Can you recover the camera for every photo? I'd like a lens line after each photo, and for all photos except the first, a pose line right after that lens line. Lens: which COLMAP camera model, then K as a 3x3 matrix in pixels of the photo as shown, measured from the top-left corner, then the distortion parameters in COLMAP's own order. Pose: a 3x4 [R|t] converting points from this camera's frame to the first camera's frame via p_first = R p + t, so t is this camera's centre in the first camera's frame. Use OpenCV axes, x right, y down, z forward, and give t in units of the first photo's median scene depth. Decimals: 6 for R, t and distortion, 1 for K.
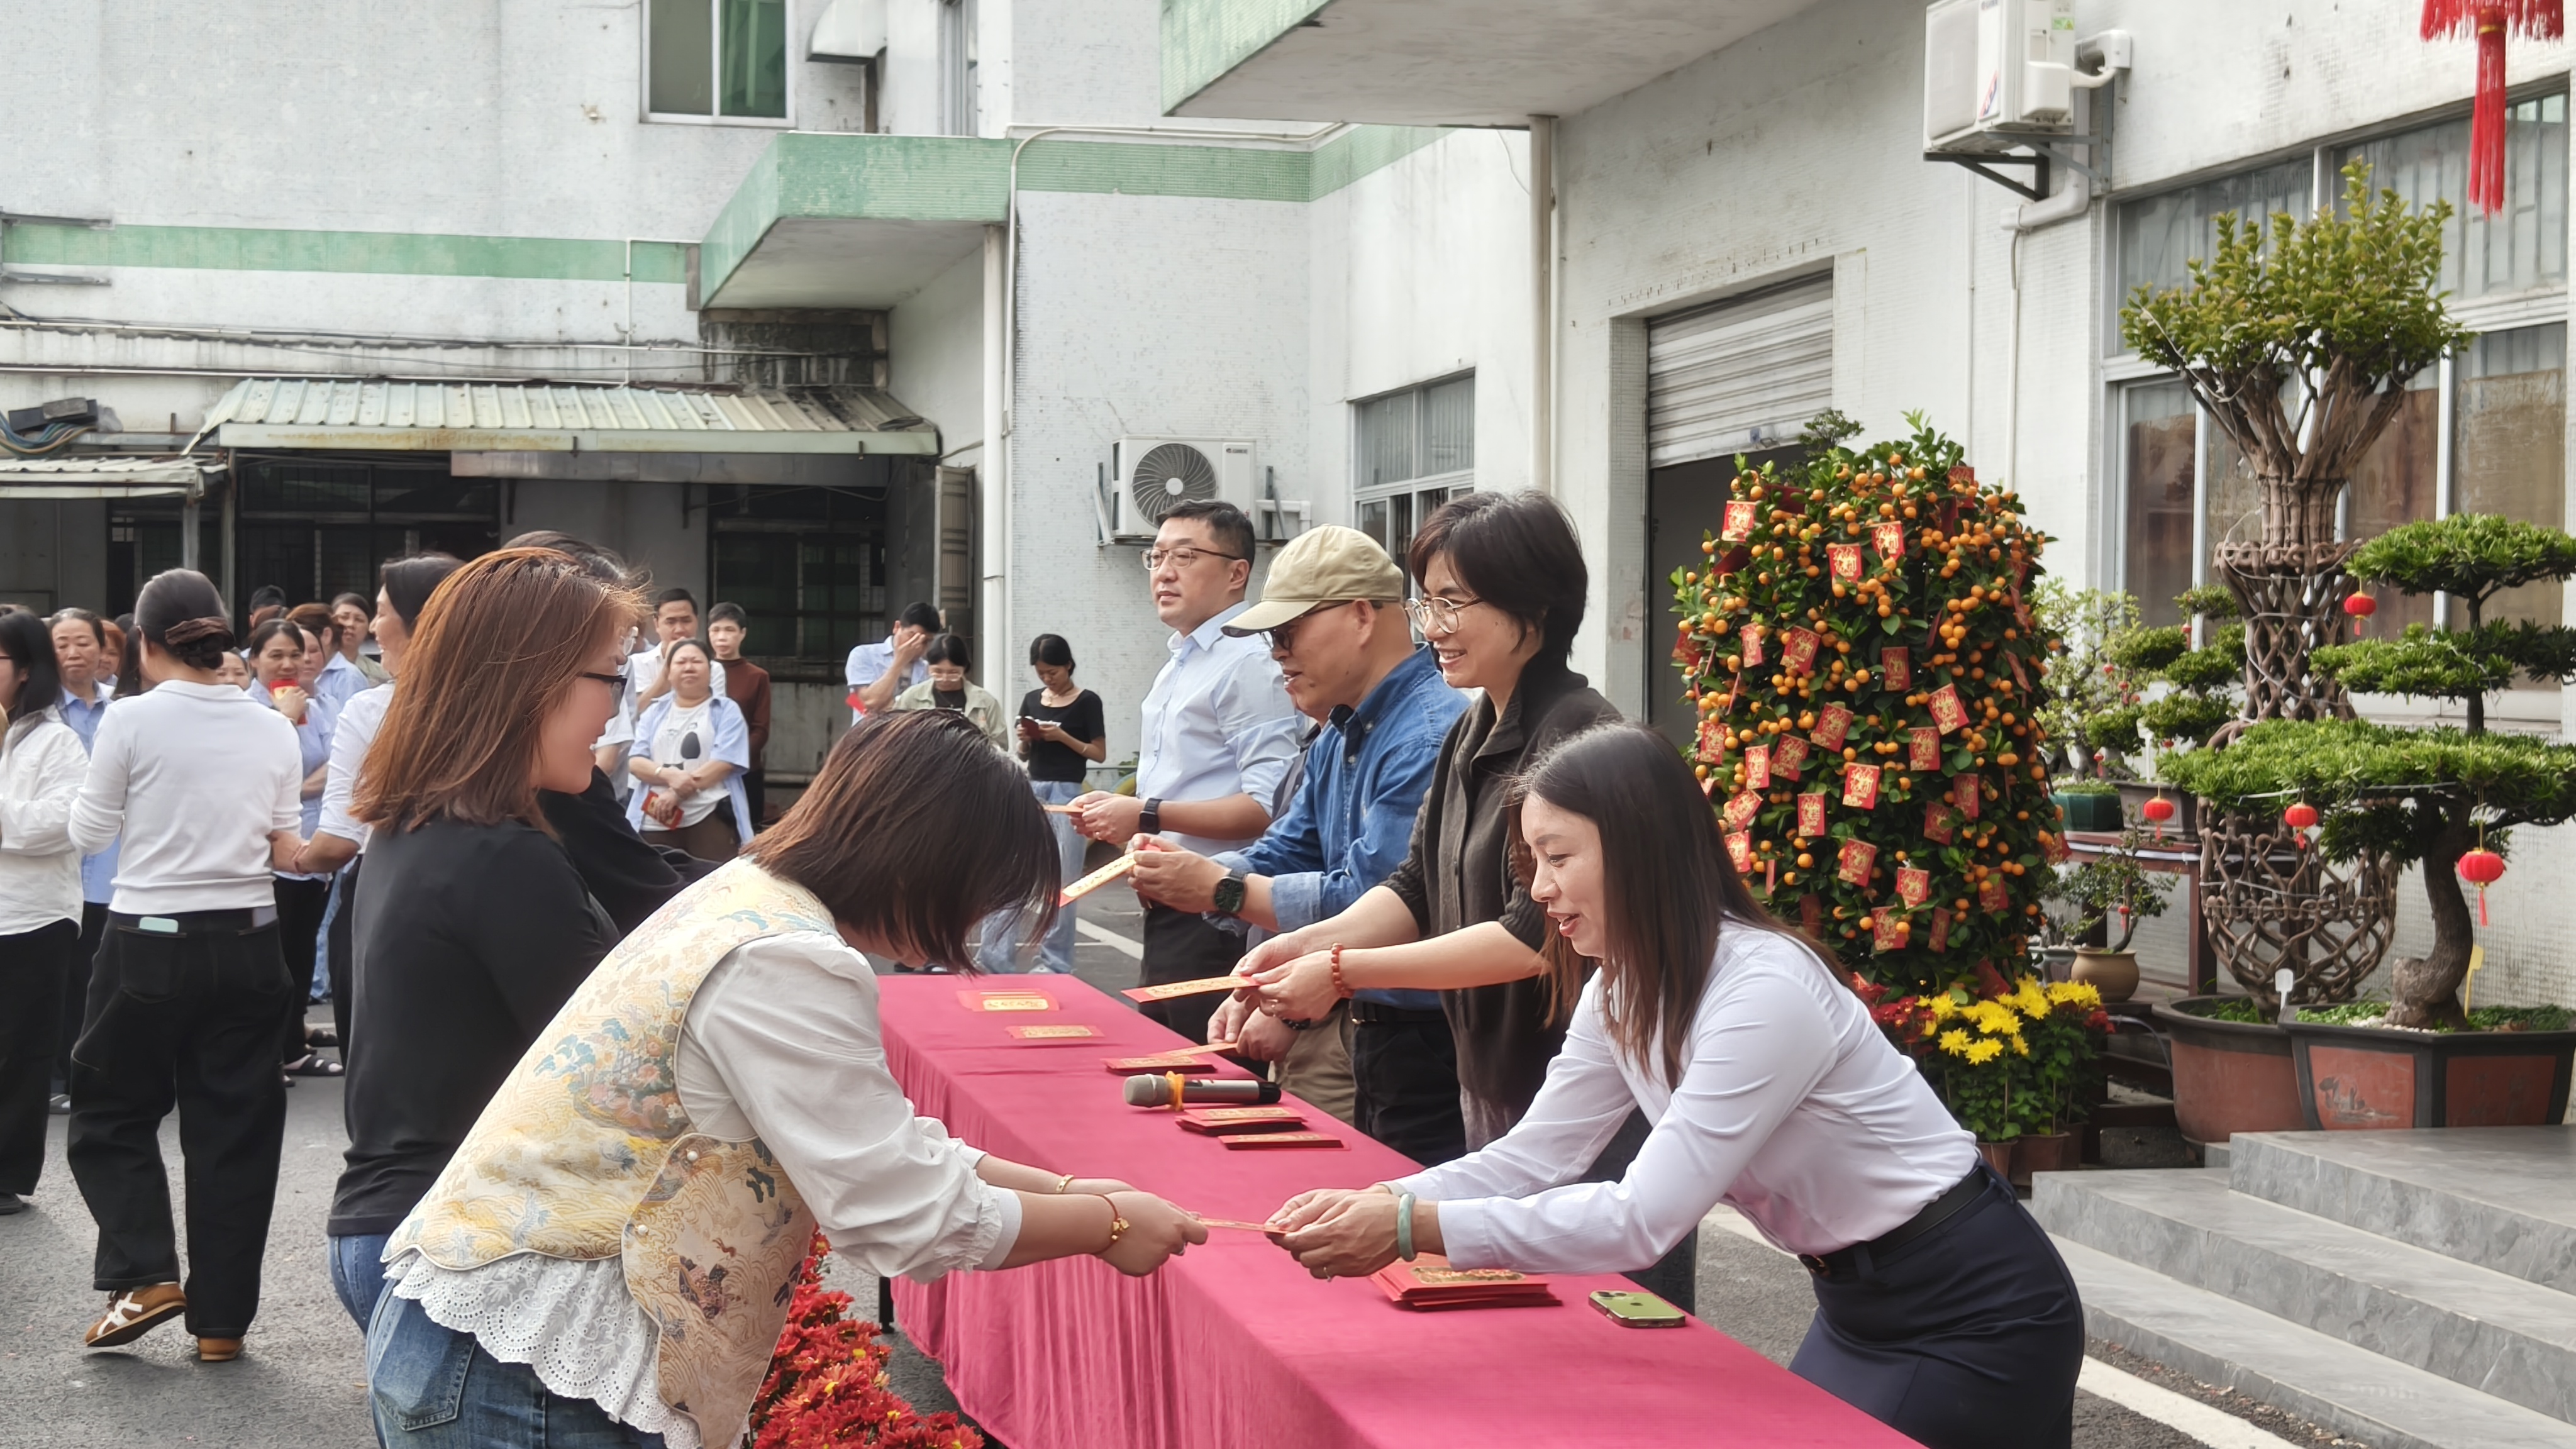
lens RADIAL K [[3605.8, 0, 1288.0], [0, 3605.8, 724.5], [0, 0, 1]] dist [0.086612, -0.058752]
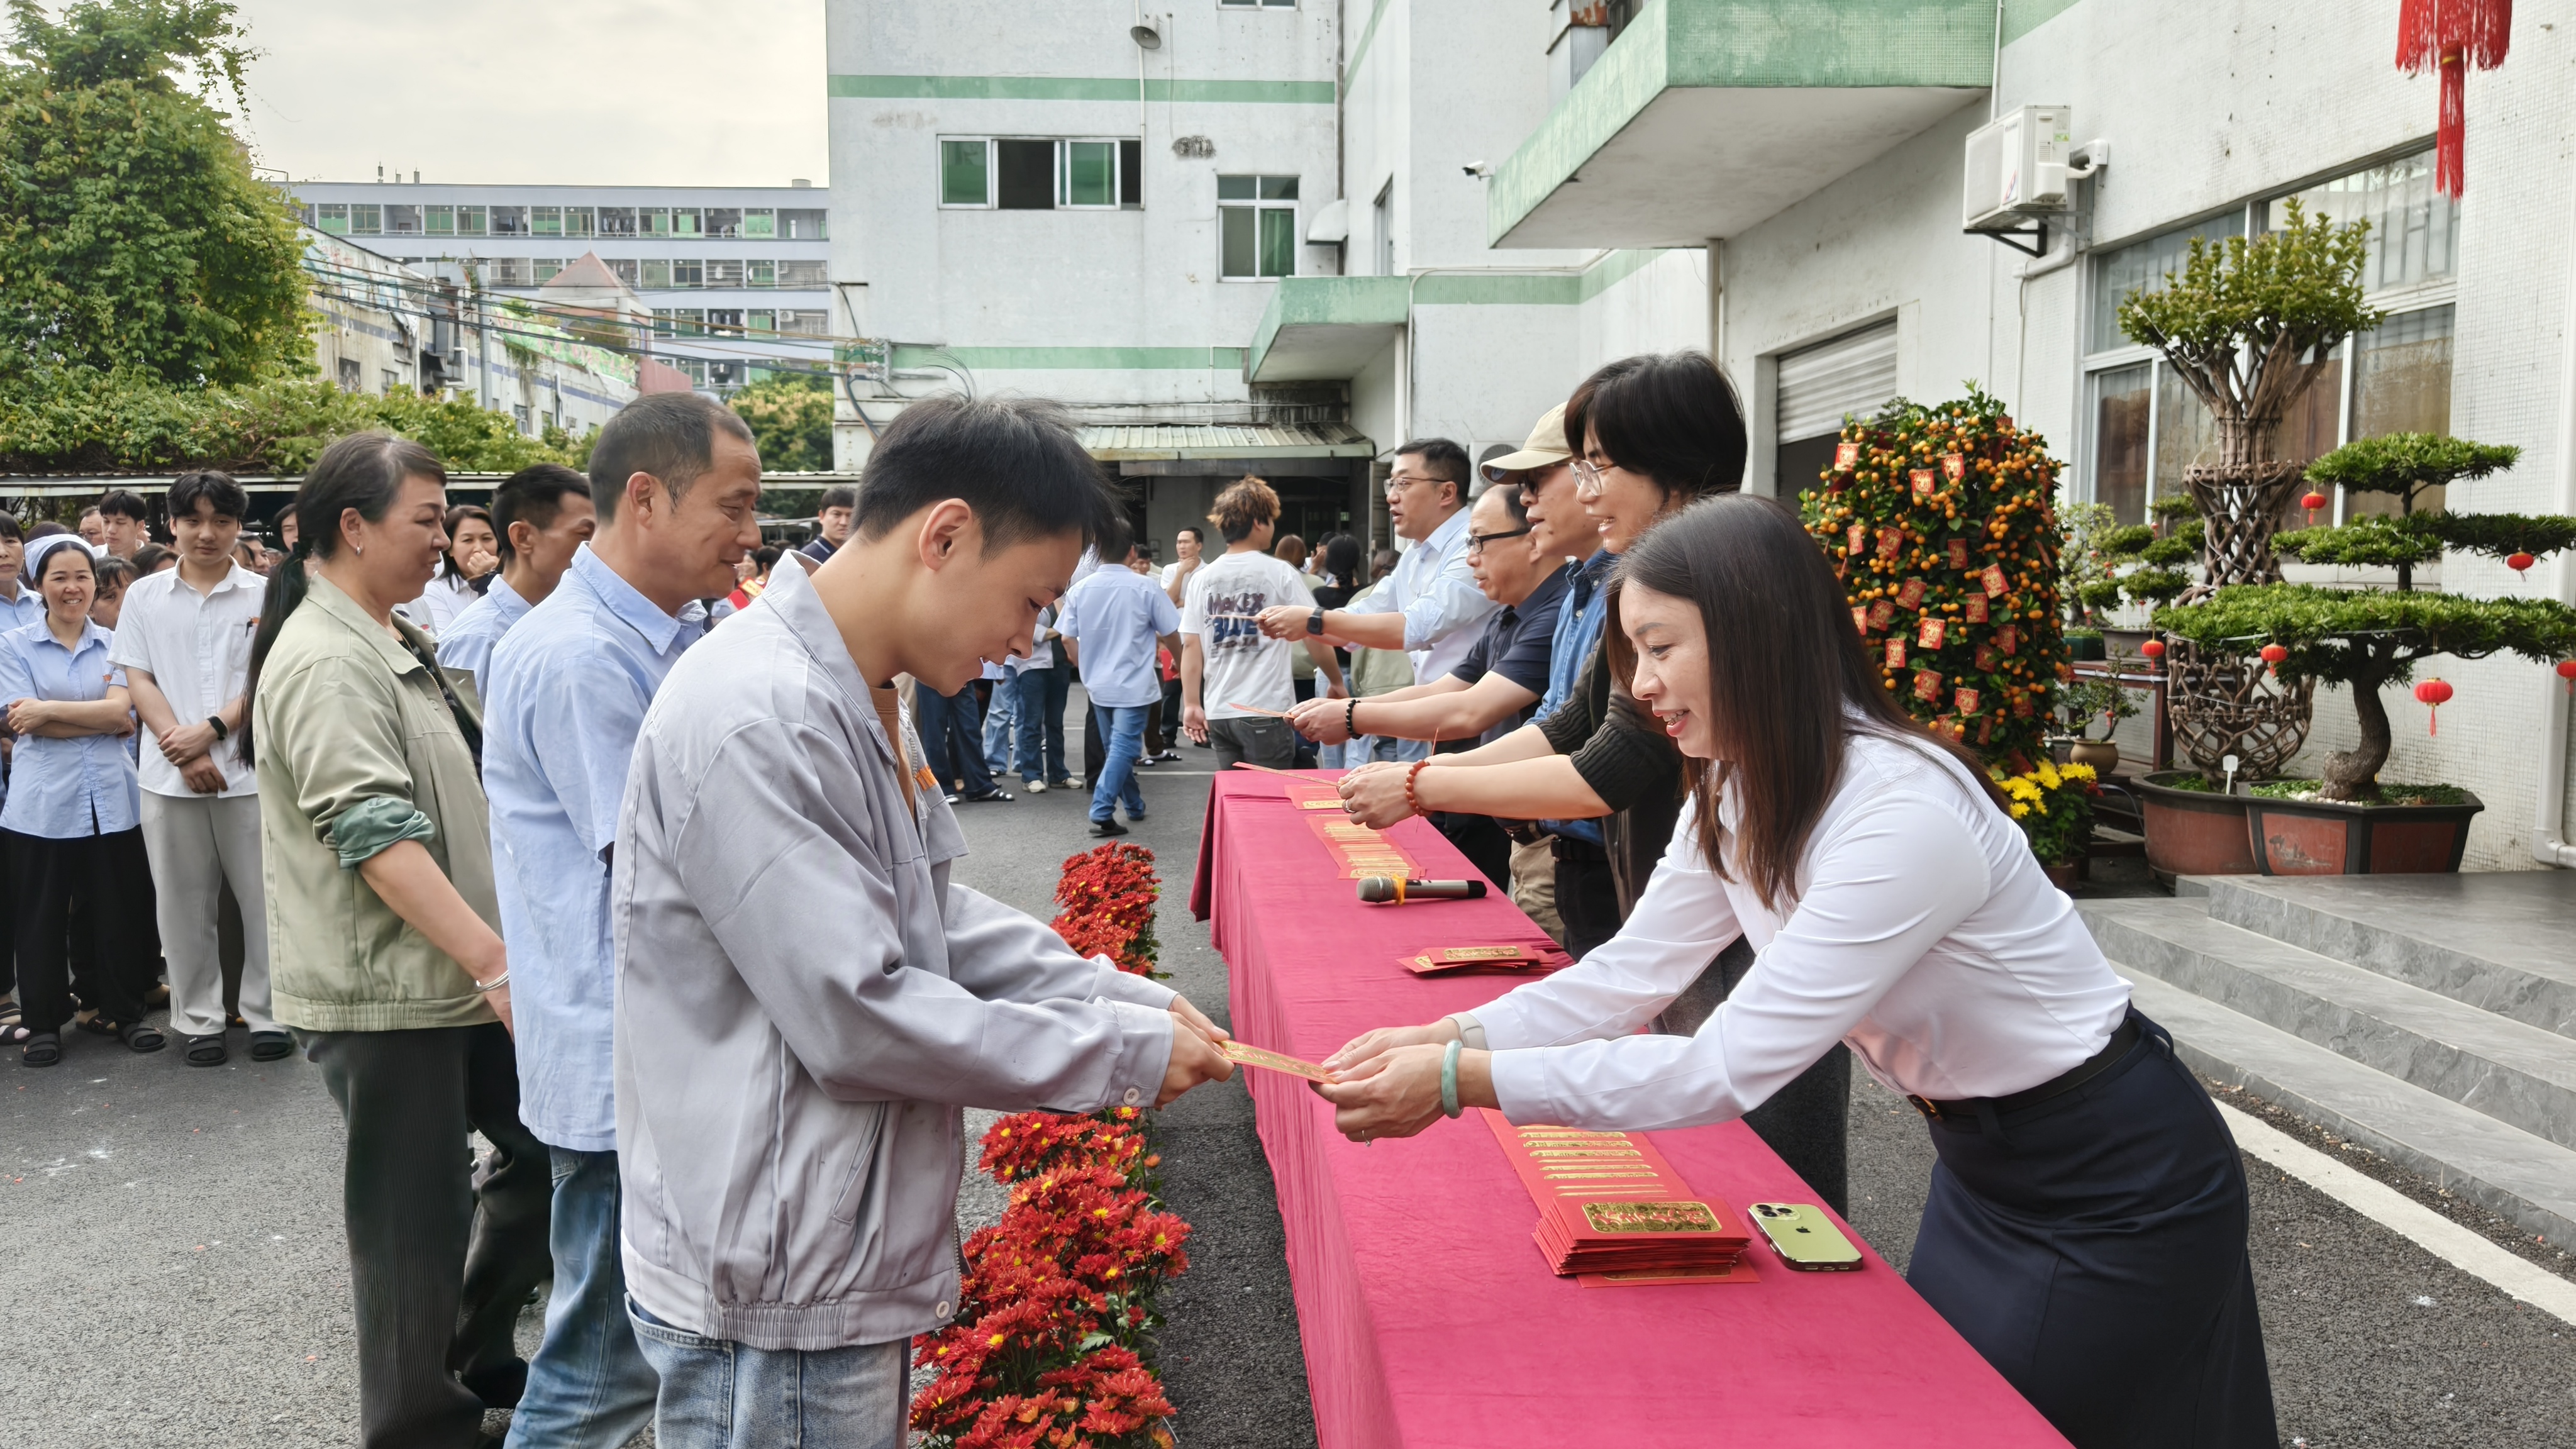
lens RADIAL K [[1837.5, 0, 1239.2], [0, 1837.5, 718.4], [0, 0, 1]] dist [0.018241, -0.001903]
pose [[0.983557, 0.000871, -0.180597, 0.013895], [0.010615, 0.997980, 0.062628, 0.001274], [0.180286, -0.063516, 0.981561, 0.182406]]
